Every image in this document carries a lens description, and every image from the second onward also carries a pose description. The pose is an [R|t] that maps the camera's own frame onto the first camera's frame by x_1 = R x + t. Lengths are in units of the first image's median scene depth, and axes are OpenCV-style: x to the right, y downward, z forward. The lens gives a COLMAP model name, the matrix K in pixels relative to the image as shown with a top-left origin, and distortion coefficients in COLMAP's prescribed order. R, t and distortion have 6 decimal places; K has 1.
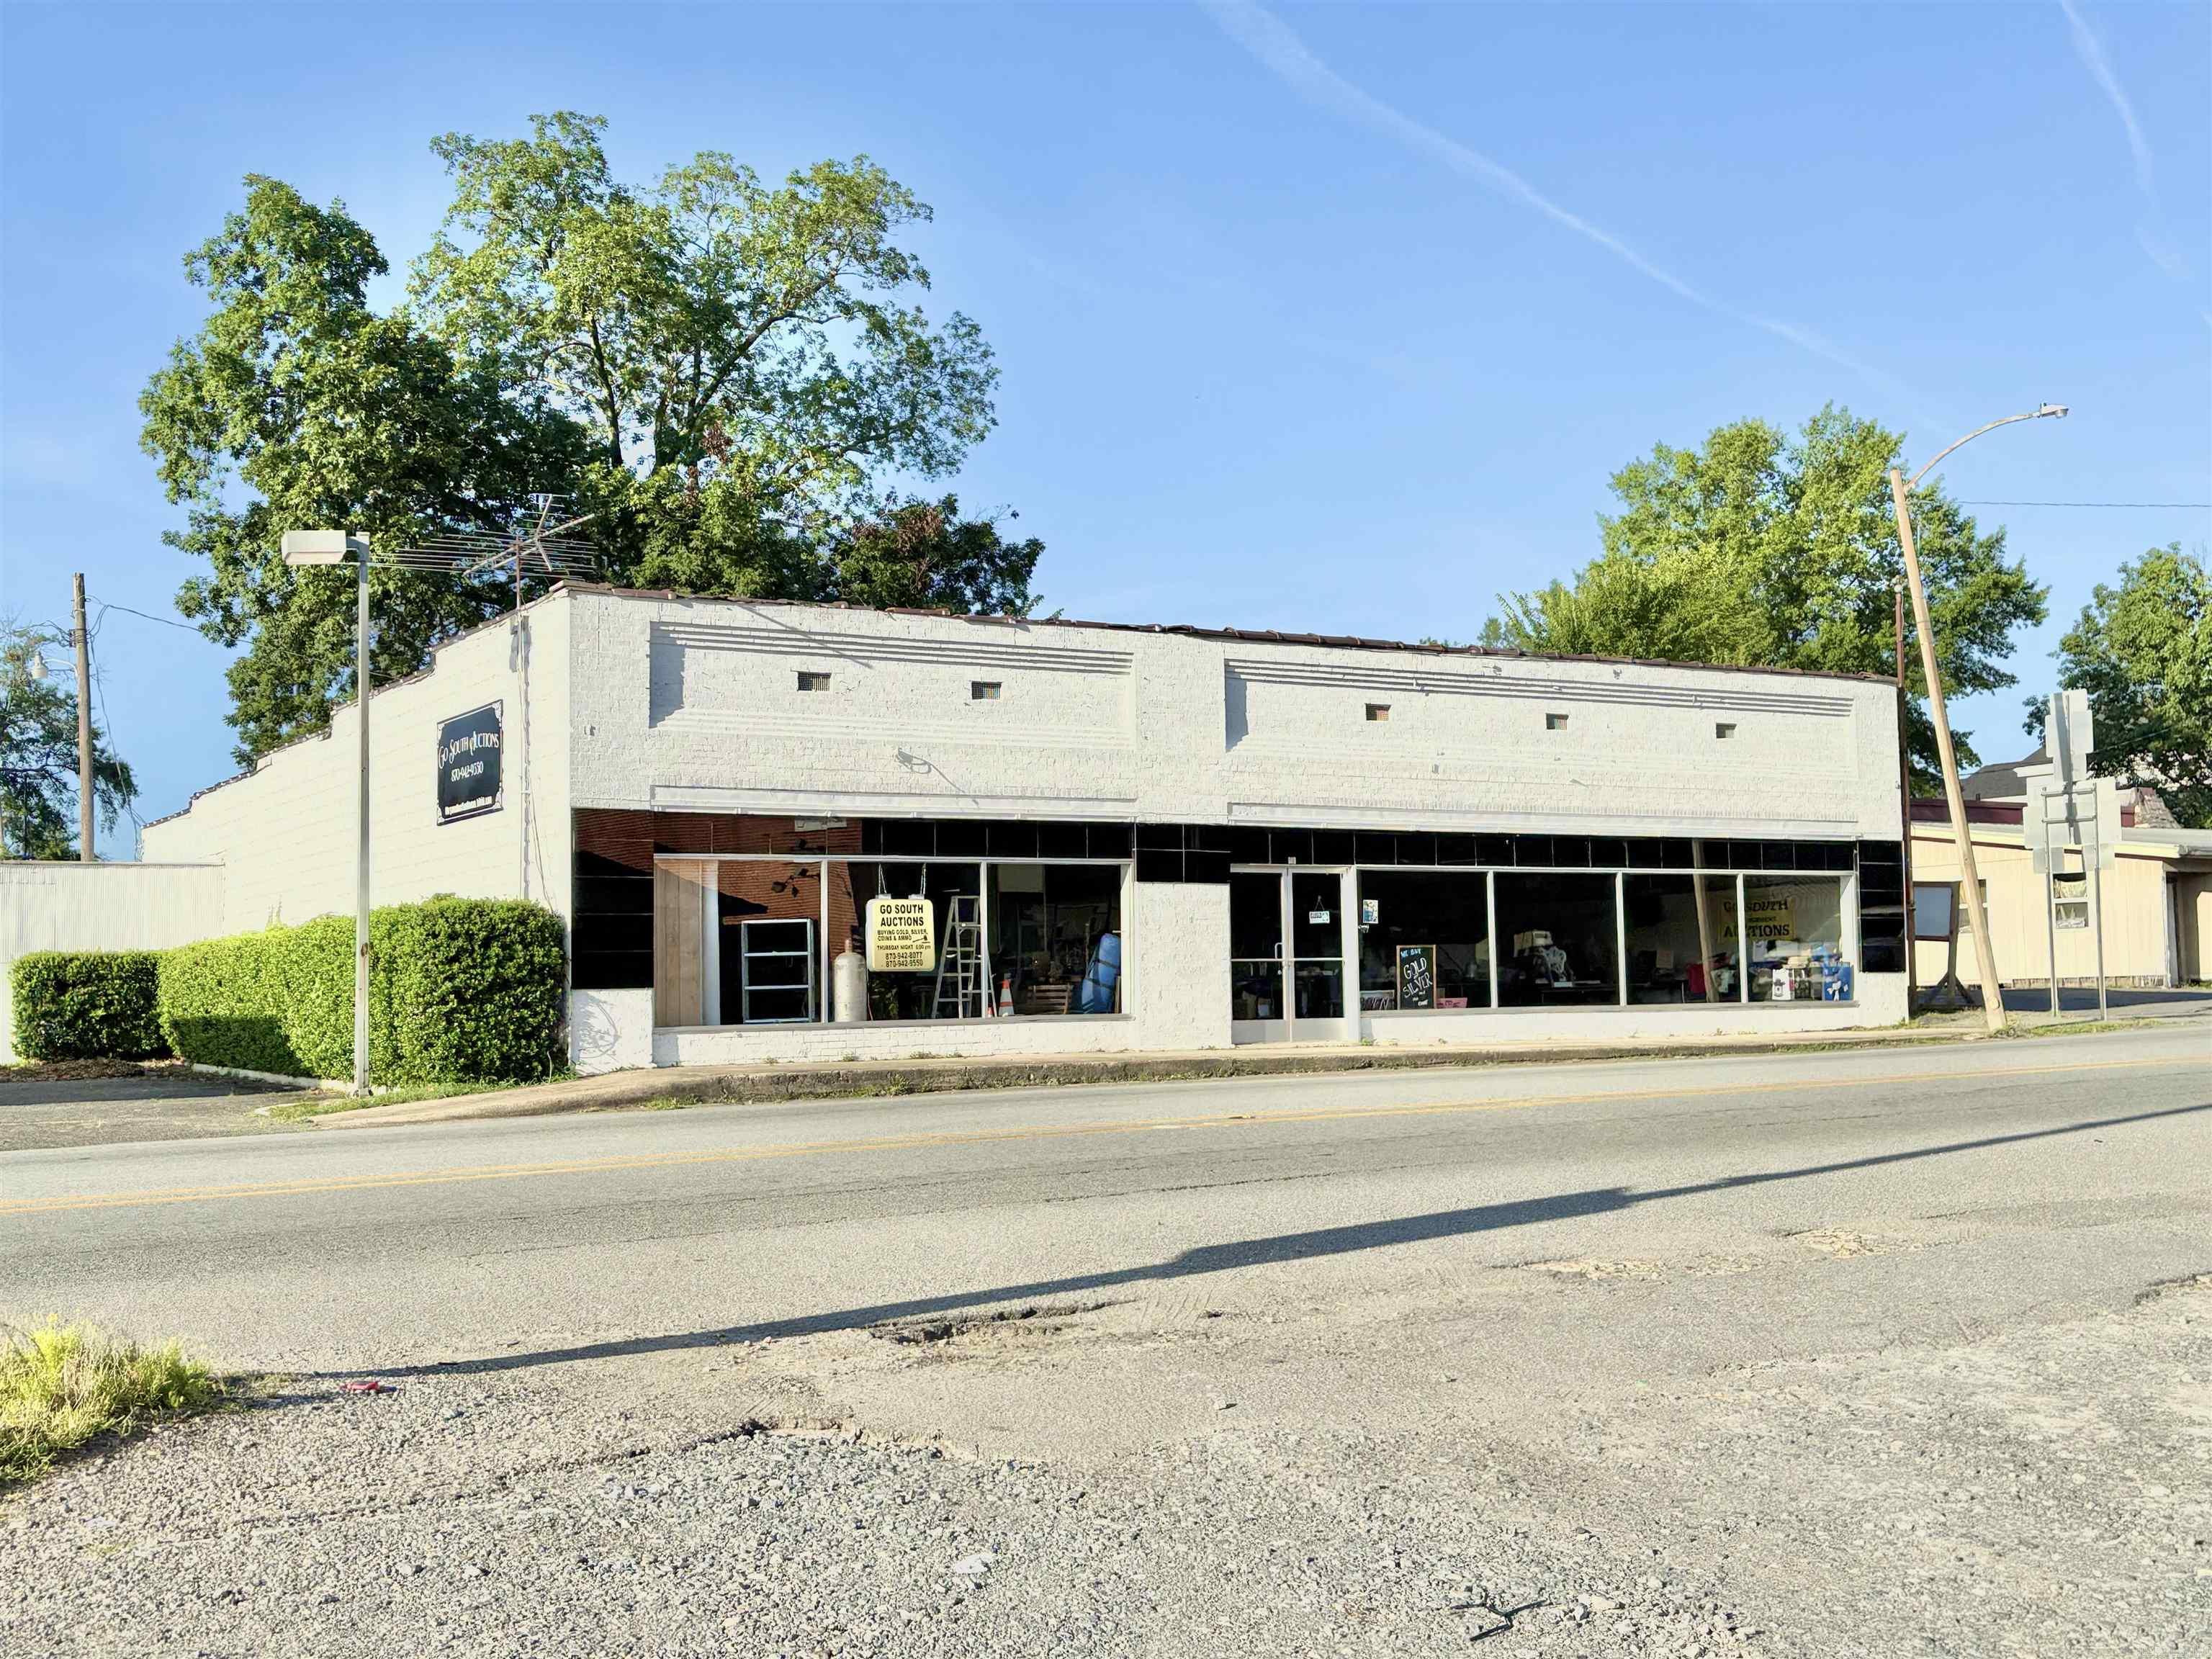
lens RADIAL K [[2426.3, 0, 1106.0], [0, 2426.3, 829.5], [0, 0, 1]] dist [0.195175, -0.574942]
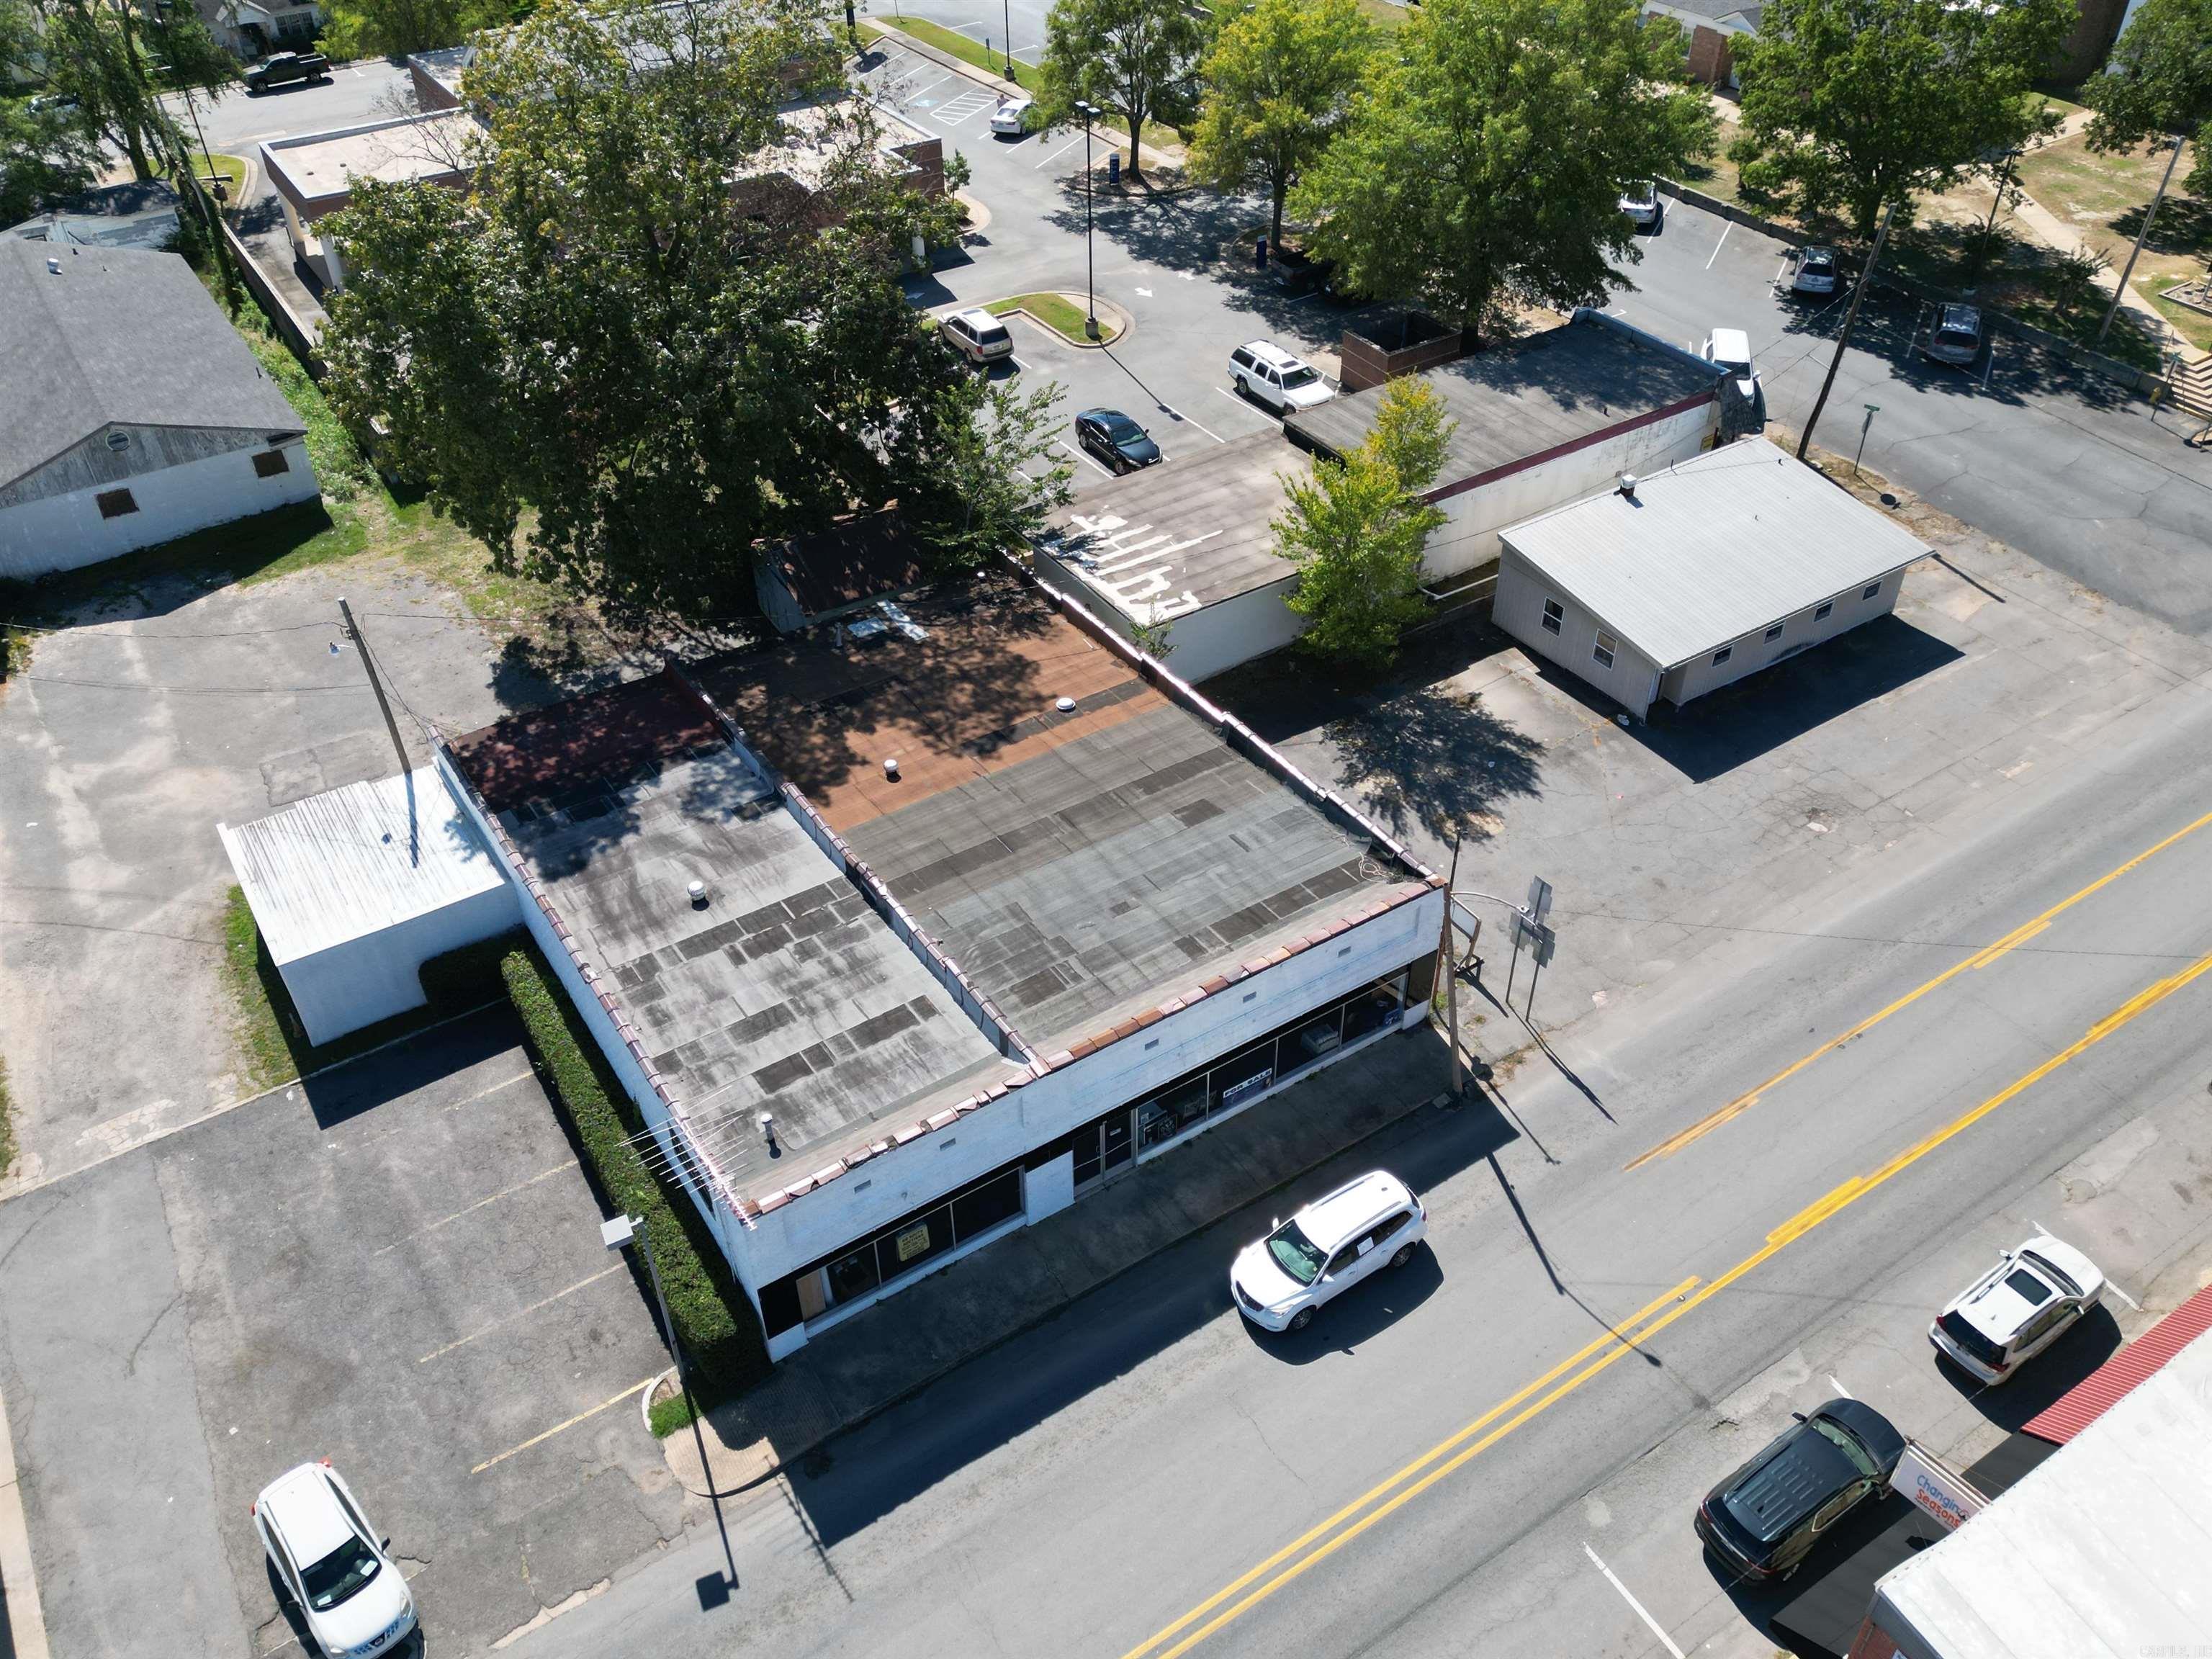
lens RADIAL K [[1761.4, 0, 1106.0], [0, 1761.4, 829.5], [0, 0, 1]] dist [0.091605, -0.097518]
pose [[0.999395, -0.011788, 0.032721, 0.030588], [-0.013551, 0.734481, 0.678494, -1.060633], [-0.032031, -0.678527, 0.733877, 0.090649]]
